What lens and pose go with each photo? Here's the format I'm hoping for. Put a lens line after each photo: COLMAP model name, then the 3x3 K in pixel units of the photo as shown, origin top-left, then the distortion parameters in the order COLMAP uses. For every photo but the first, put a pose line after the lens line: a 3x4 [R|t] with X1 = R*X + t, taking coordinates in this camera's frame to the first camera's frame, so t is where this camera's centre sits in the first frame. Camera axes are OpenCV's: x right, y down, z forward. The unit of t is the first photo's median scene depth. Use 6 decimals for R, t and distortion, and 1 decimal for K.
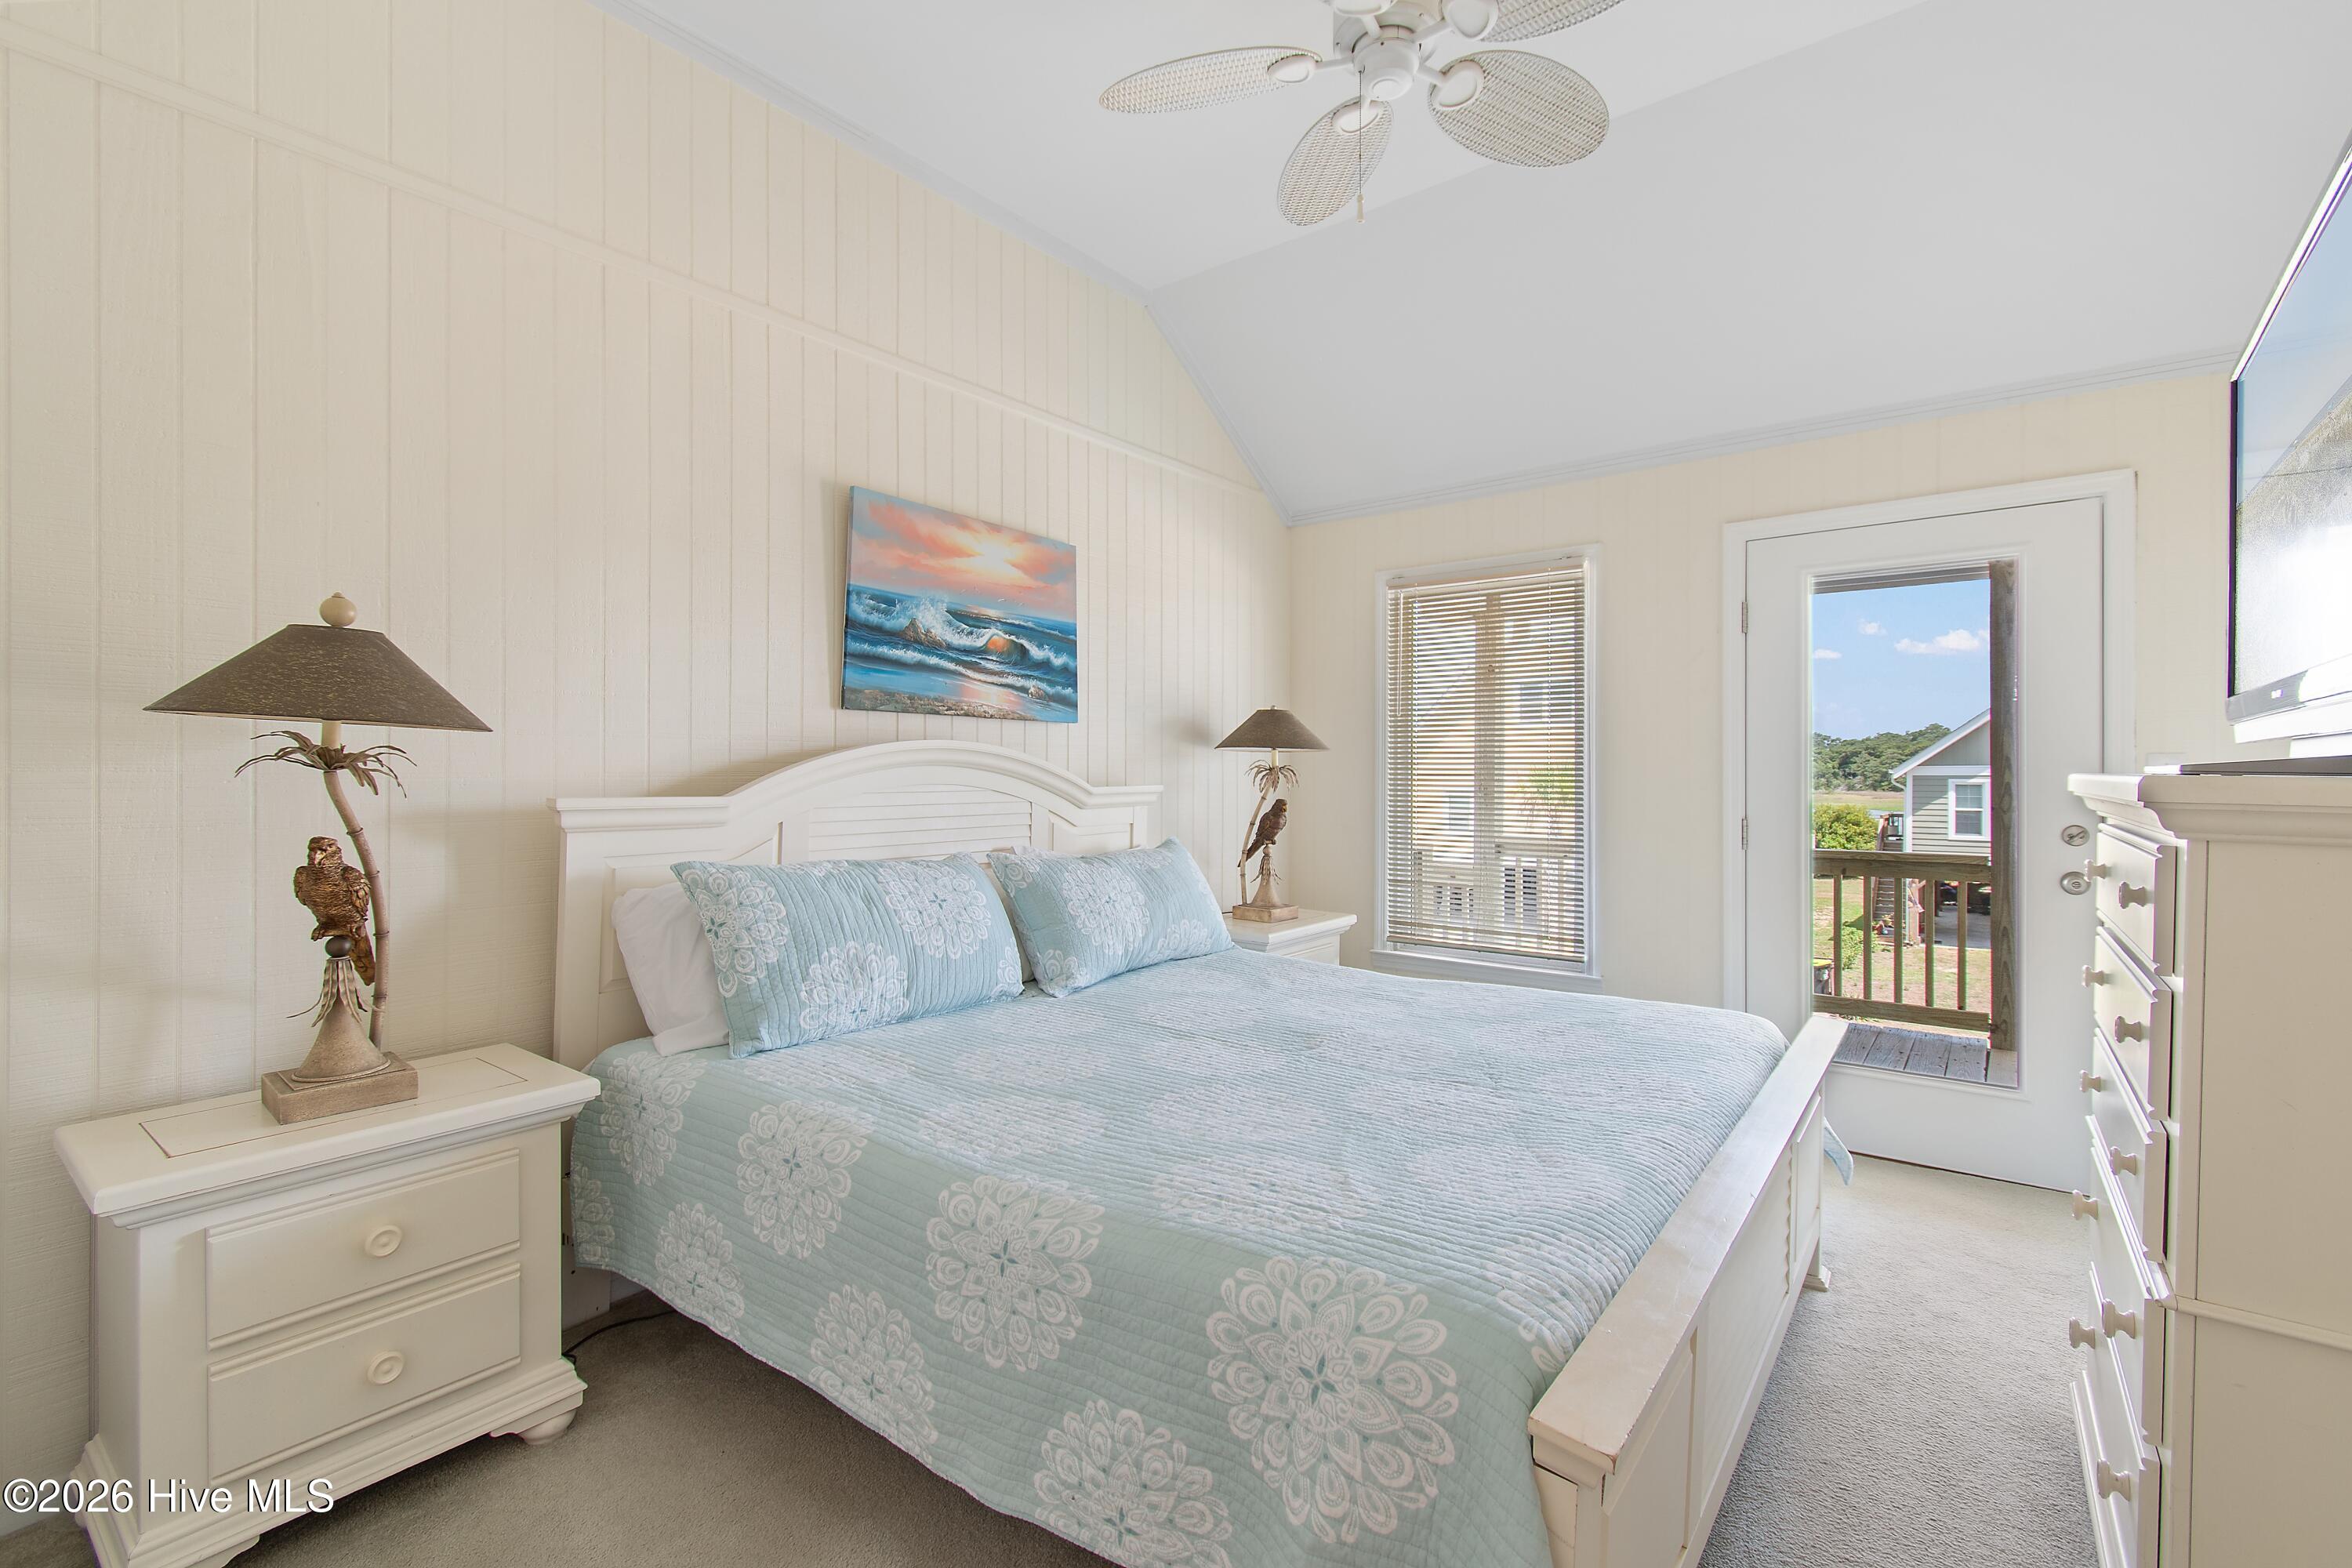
lens RADIAL K [[1046.5, 0, 1178.2], [0, 1046.5, 780.7], [0, 0, 1]] dist [0.000193, -0.000370]
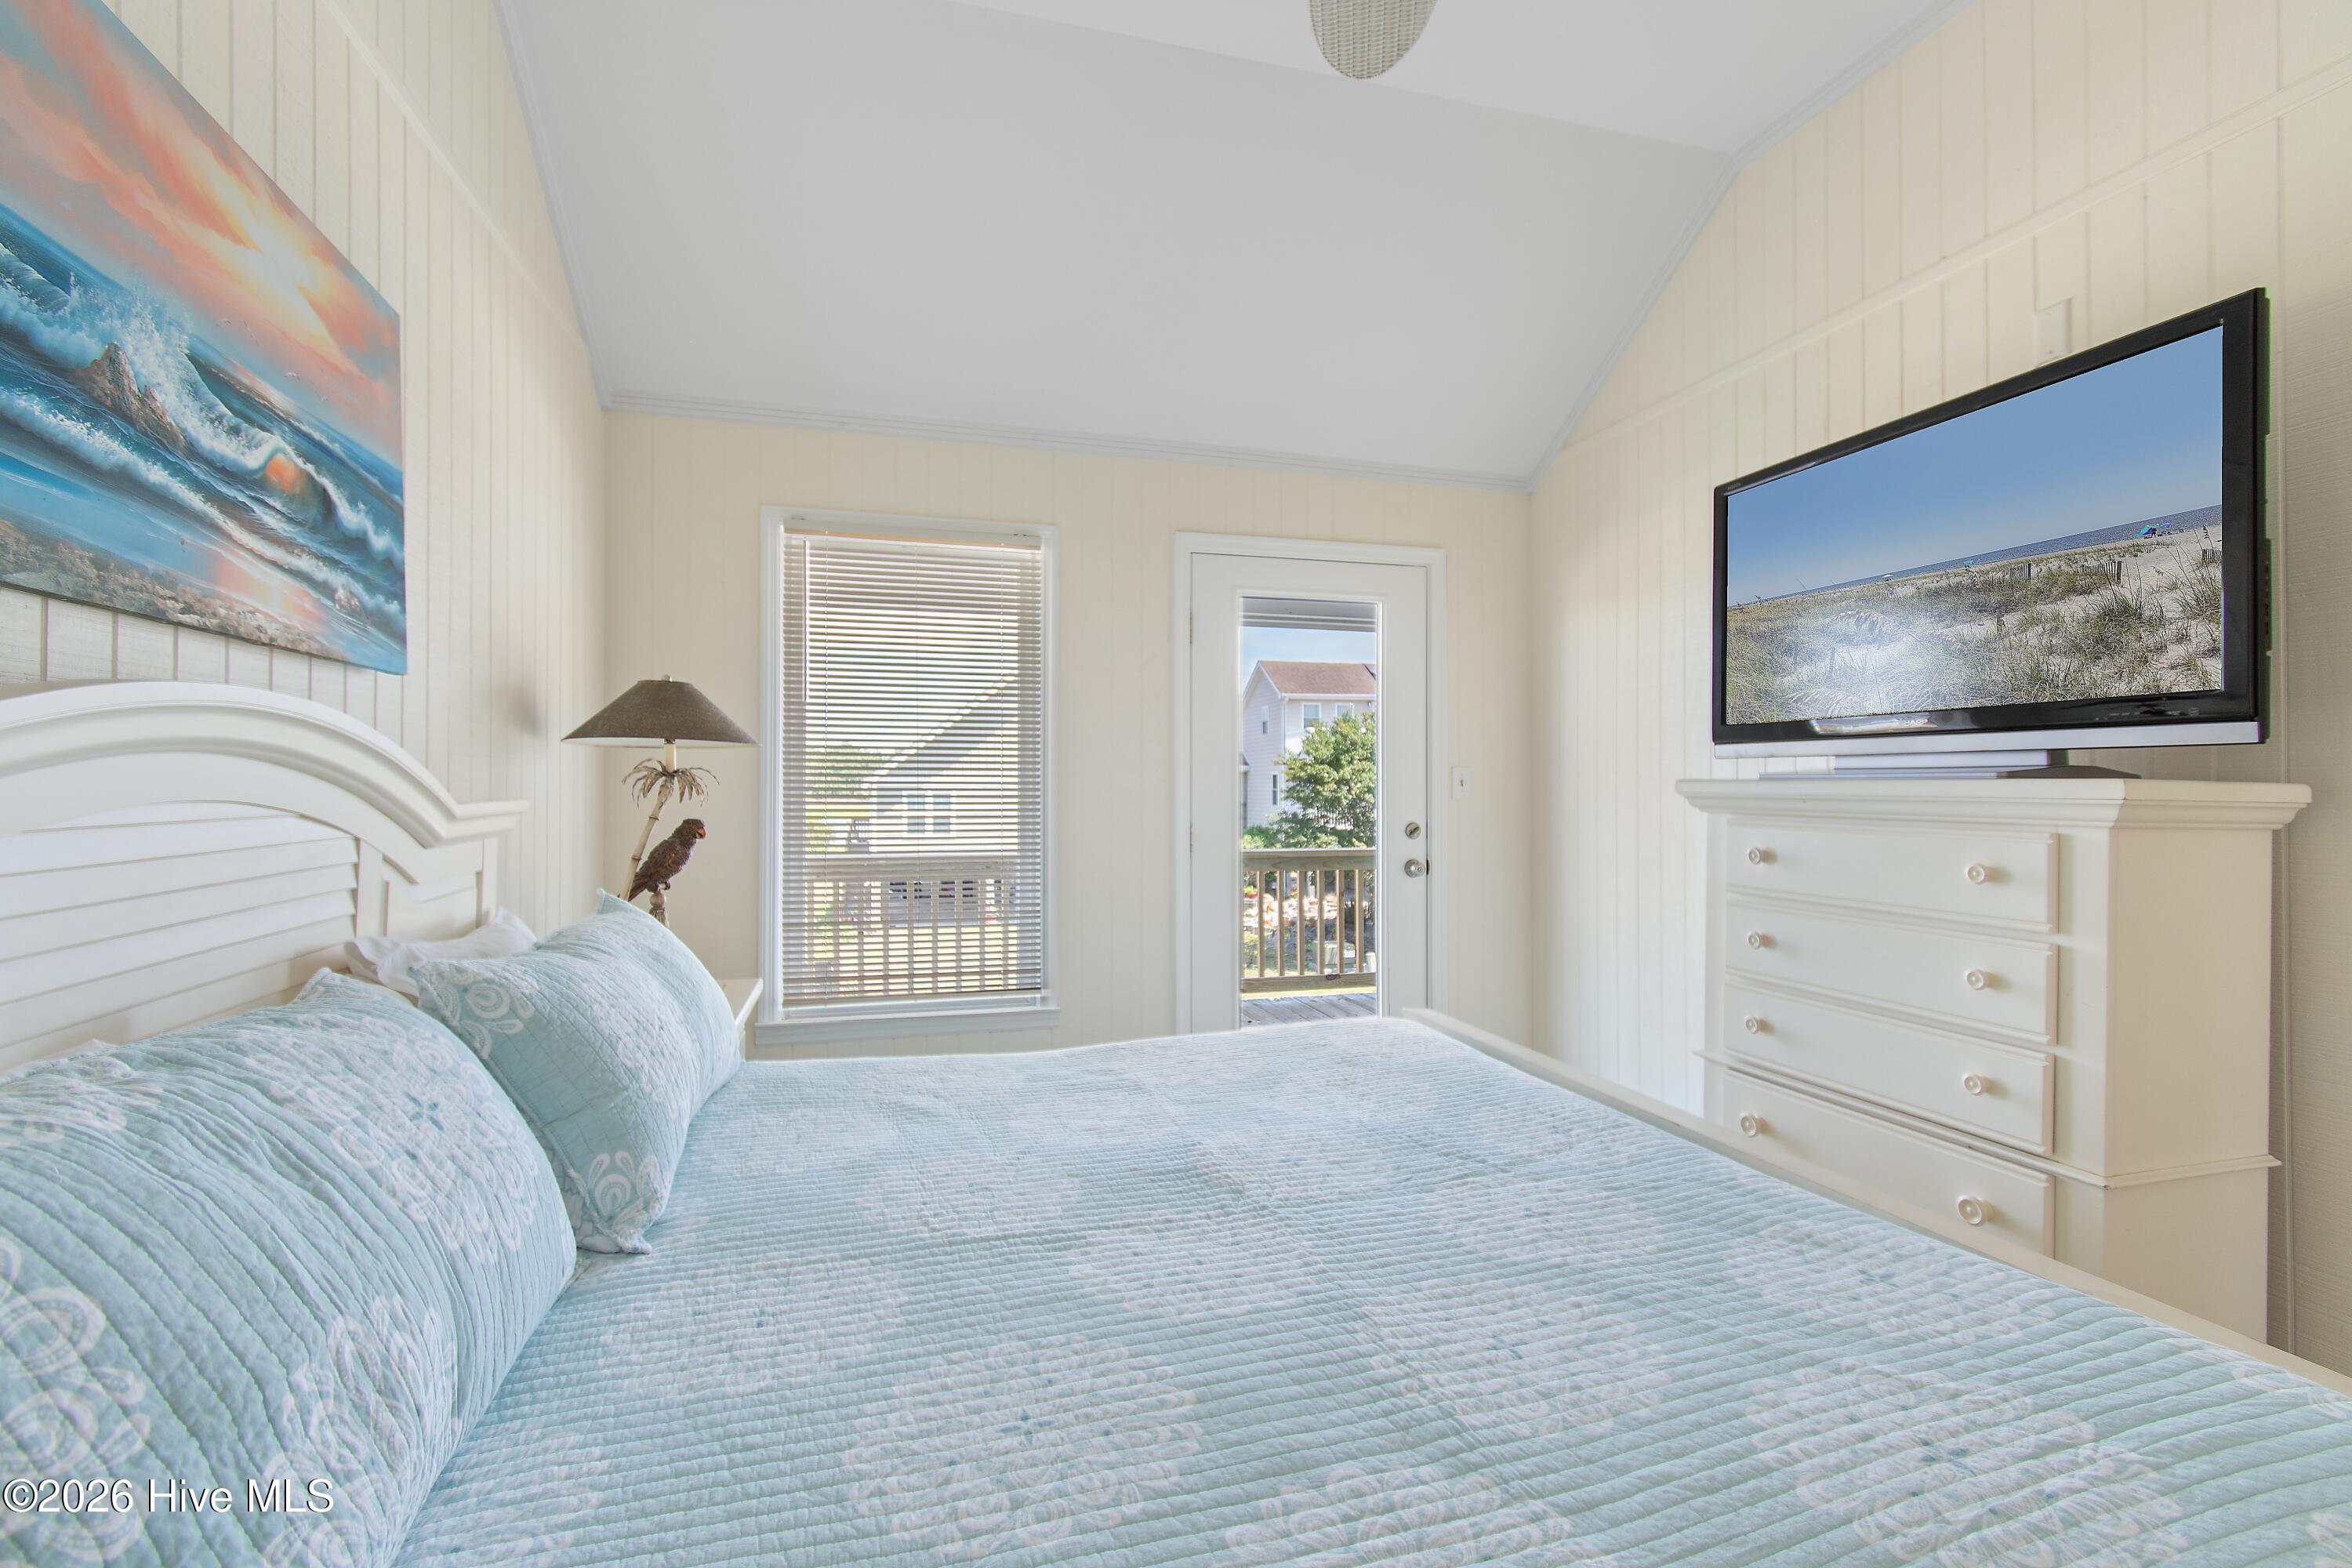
lens RADIAL K [[1035.8, 0, 1189.1], [0, 1035.8, 783.8], [0, 0, 1]] dist [0.001346, -0.000209]
pose [[0.586630, 0.000979, 0.809855, -0.311249], [0.004672, 0.999979, -0.004593, -0.000011], [-0.809842, 0.006478, 0.586612, 0.469606]]
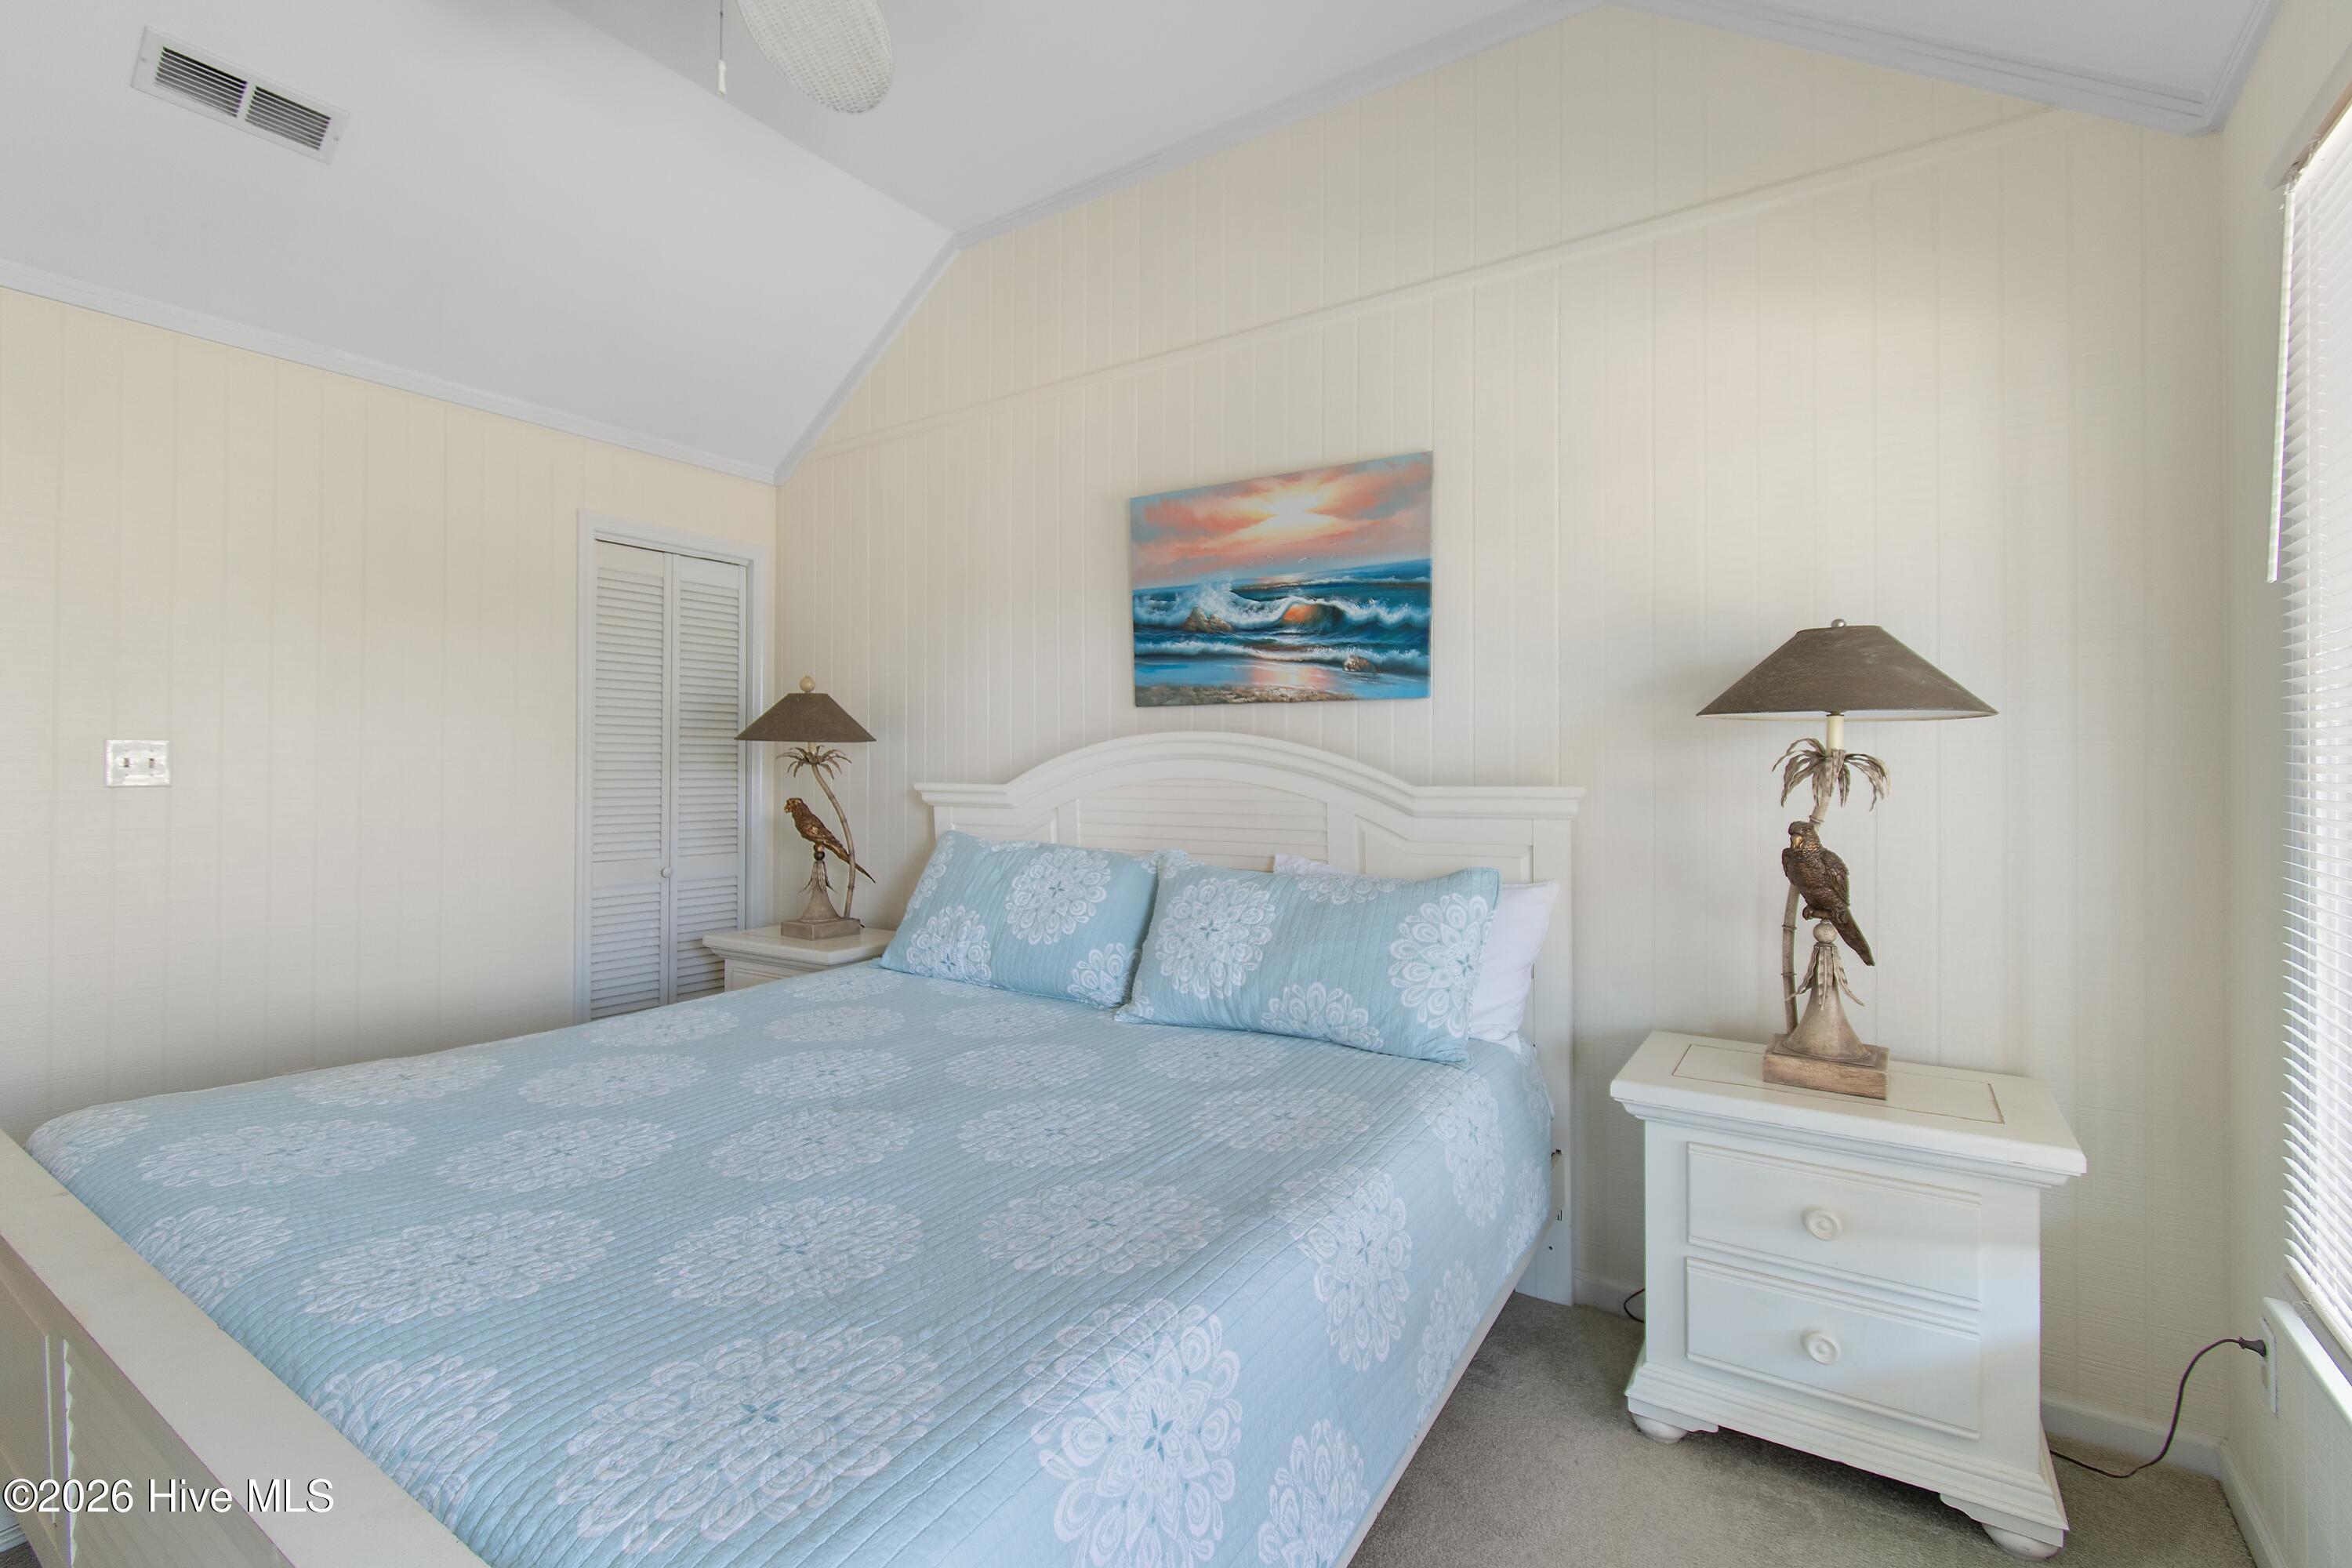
lens RADIAL K [[1080.1, 0, 1182.8], [0, 1080.1, 766.0], [0, 0, 1]] dist [0.001852, 0.000054]
pose [[0.058072, 0.002919, -0.998308, 0.718580], [-0.005298, 0.999983, 0.002616, -0.009852], [0.998298, 0.005137, 0.058087, 0.892553]]
